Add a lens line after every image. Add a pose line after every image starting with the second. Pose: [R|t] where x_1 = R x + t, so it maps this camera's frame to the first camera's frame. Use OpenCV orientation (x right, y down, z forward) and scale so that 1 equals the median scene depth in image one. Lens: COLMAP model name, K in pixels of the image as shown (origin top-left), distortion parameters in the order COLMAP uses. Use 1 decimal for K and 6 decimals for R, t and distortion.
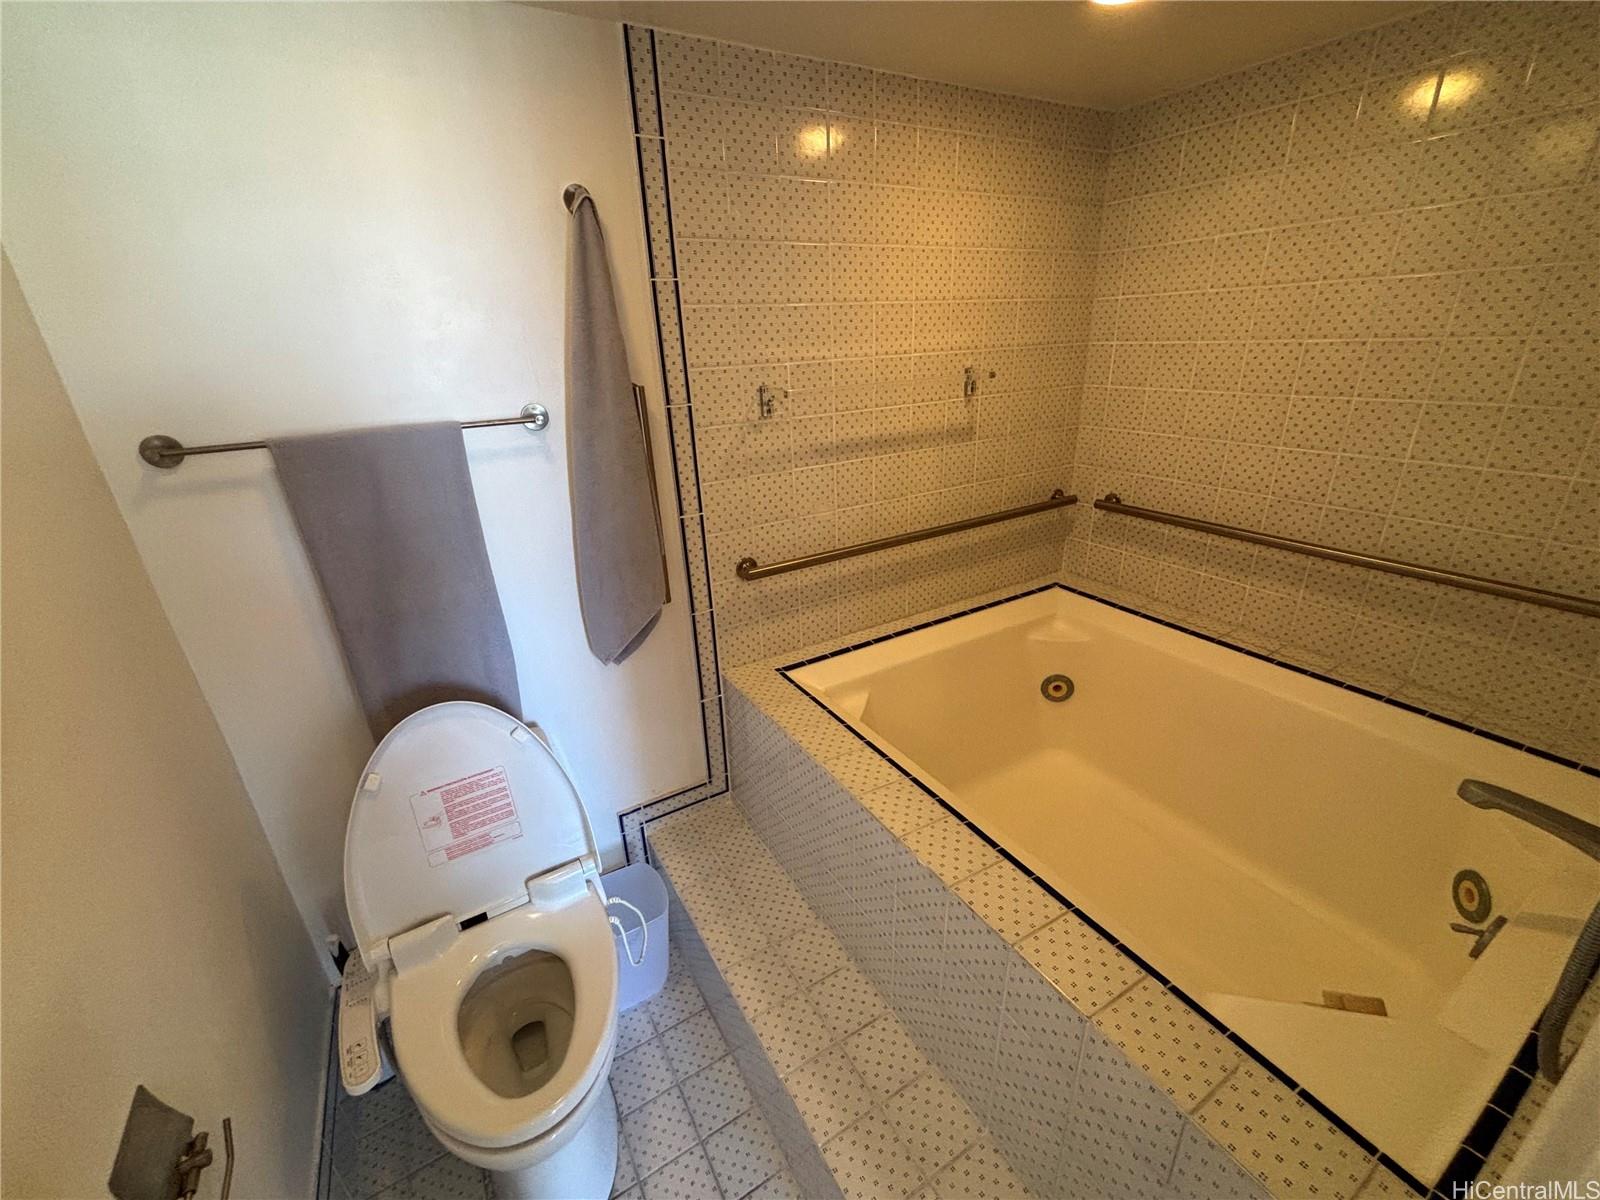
lens RADIAL K [[647.9, 0, 794.0], [0, 647.9, 602.6], [0, 0, 1]] dist [0.000659, 0.000031]
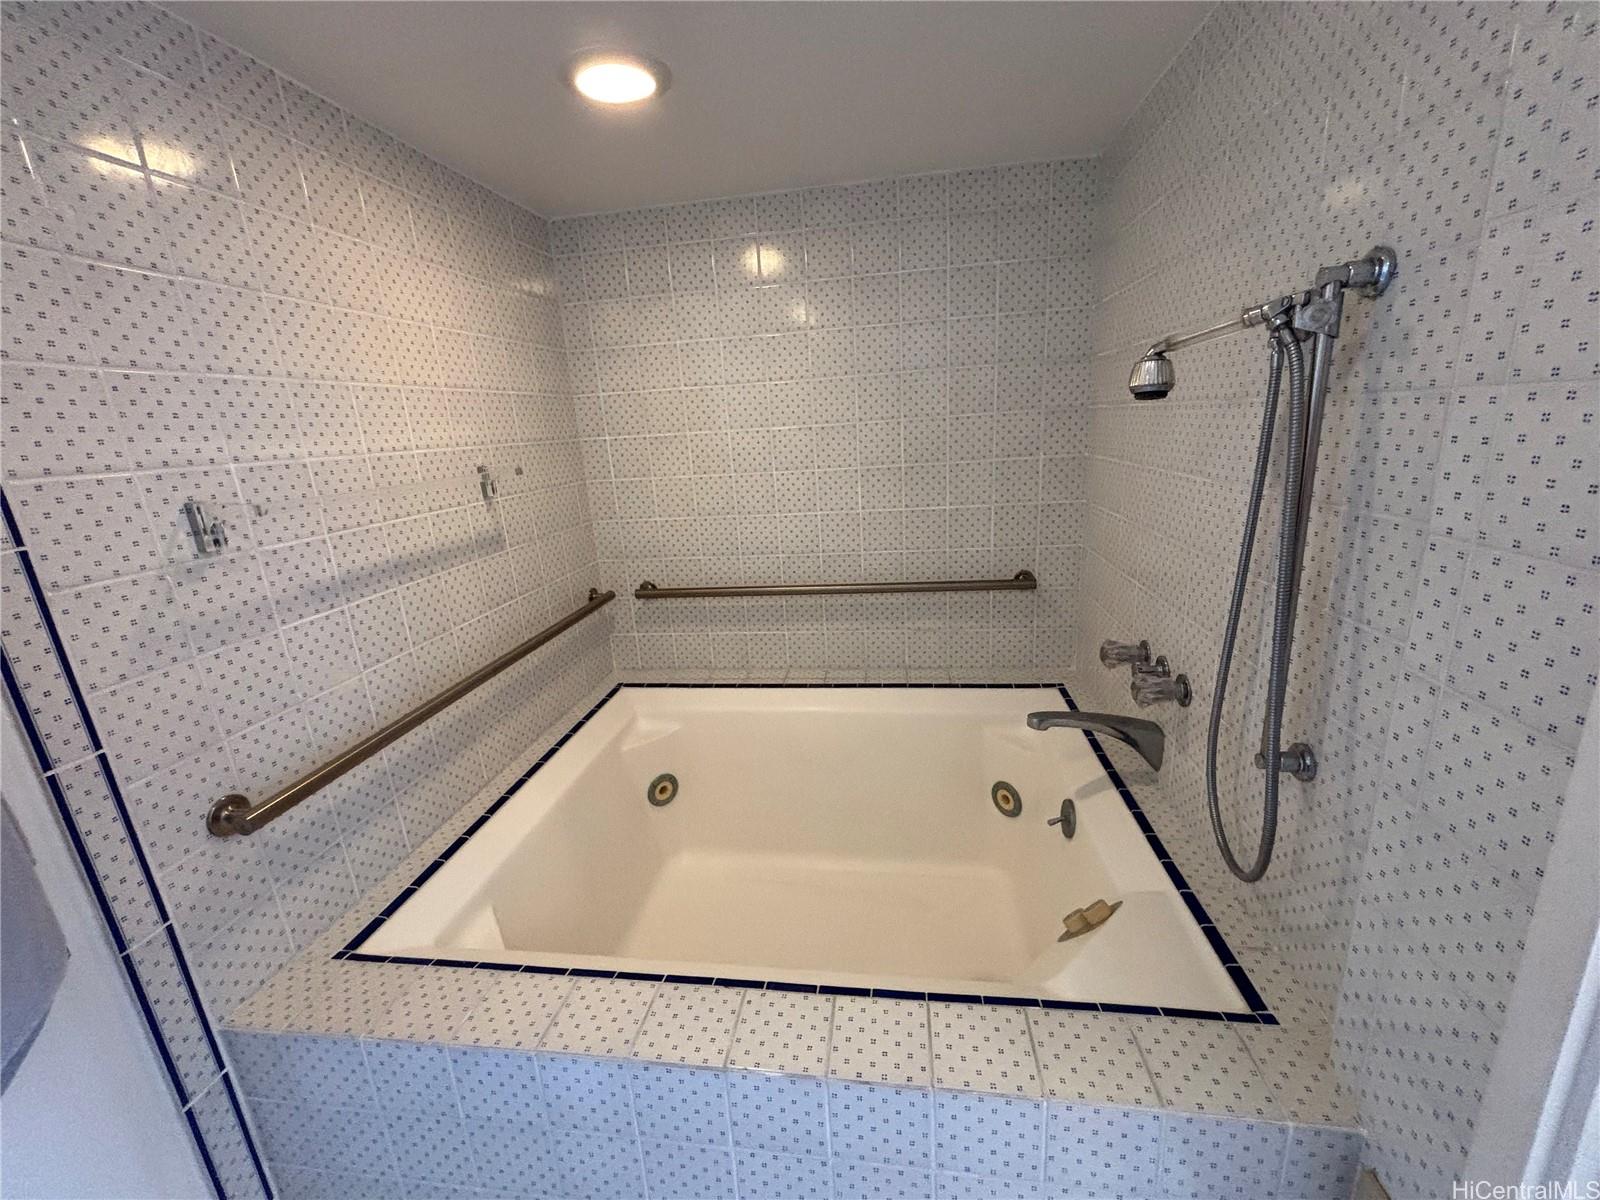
lens RADIAL K [[647.9, 0, 801.2], [0, 647.9, 594.5], [0, 0, 1]] dist [0.000659, 0.000031]
pose [[0.621437, -0.197831, 0.758076, -0.147540], [0.331288, 0.943187, -0.025437, -0.053600], [-0.709975, 0.266948, 0.651670, 0.225469]]
